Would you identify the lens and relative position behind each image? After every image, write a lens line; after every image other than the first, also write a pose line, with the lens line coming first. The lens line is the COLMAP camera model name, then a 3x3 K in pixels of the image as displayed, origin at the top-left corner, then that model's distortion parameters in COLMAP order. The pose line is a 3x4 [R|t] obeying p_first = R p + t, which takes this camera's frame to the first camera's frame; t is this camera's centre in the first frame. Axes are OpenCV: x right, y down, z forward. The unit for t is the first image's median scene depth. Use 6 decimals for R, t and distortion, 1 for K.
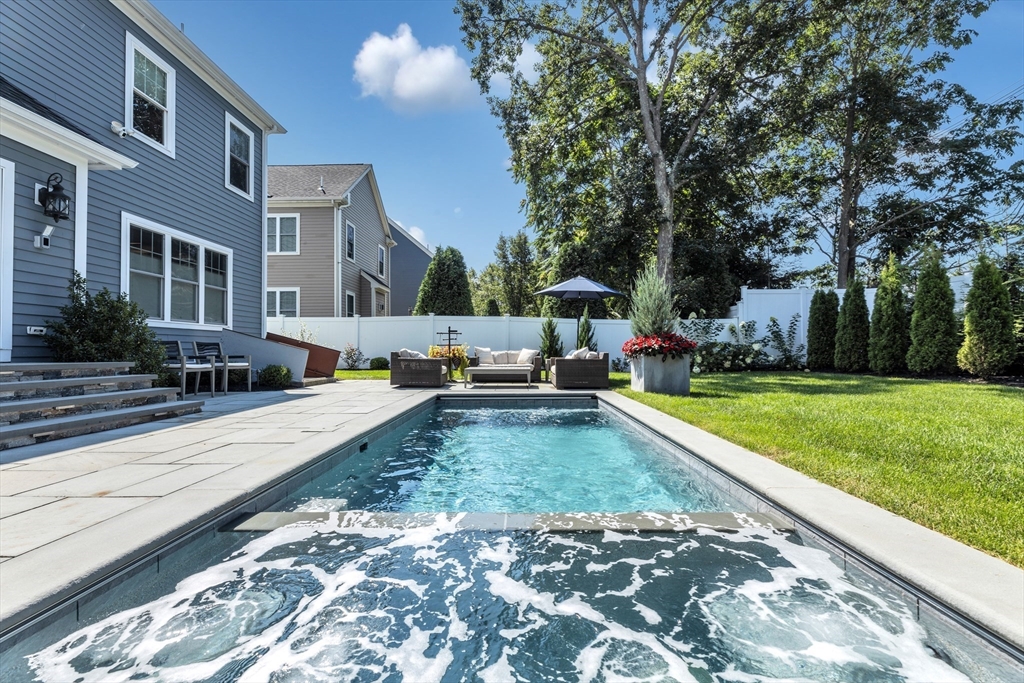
lens RADIAL K [[415.6, 0, 511.5], [0, 415.6, 343.7], [0, 0, 1]] dist [0.001253, 0.000118]
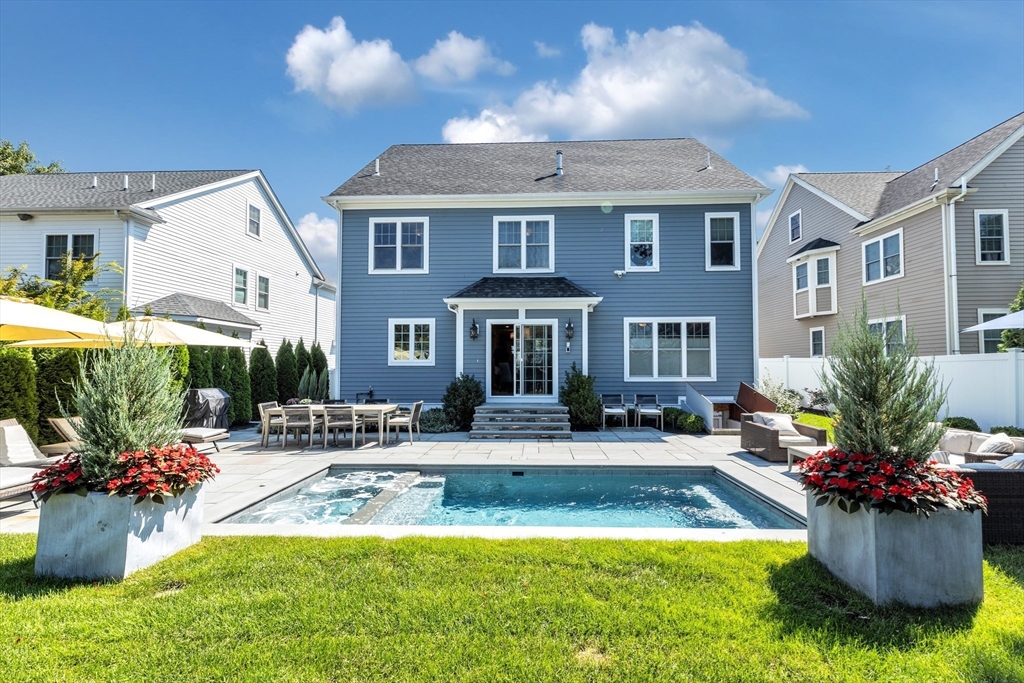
lens RADIAL K [[415.6, 0, 529.6], [0, 415.6, 352.7], [0, 0, 1]] dist [0.001253, 0.000118]
pose [[-0.001621, -0.026567, -0.999646, 0.713902], [0.019646, 0.999453, -0.026593, -0.111593], [0.999806, -0.019683, -0.001098, 0.515611]]
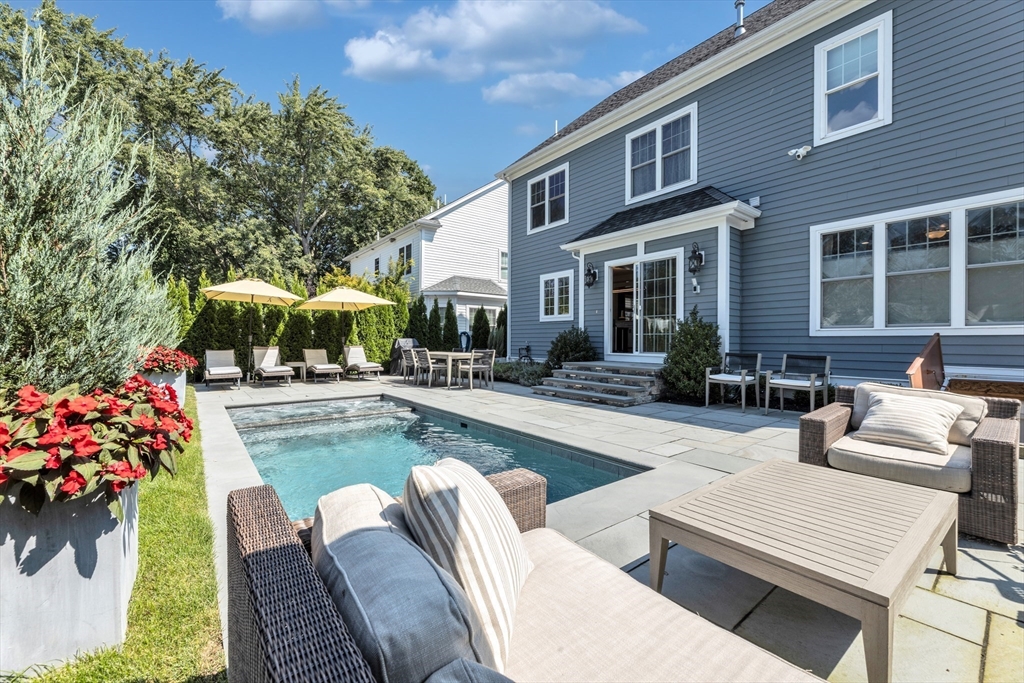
lens RADIAL K [[415.6, 0, 517.5], [0, 415.6, 340.0], [0, 0, 1]] dist [0.001253, 0.000118]
pose [[-0.767020, 0.000594, -0.641623, 0.246219], [0.011131, 0.999861, -0.012380, -0.027395], [0.641527, -0.016637, -0.766920, 1.139038]]
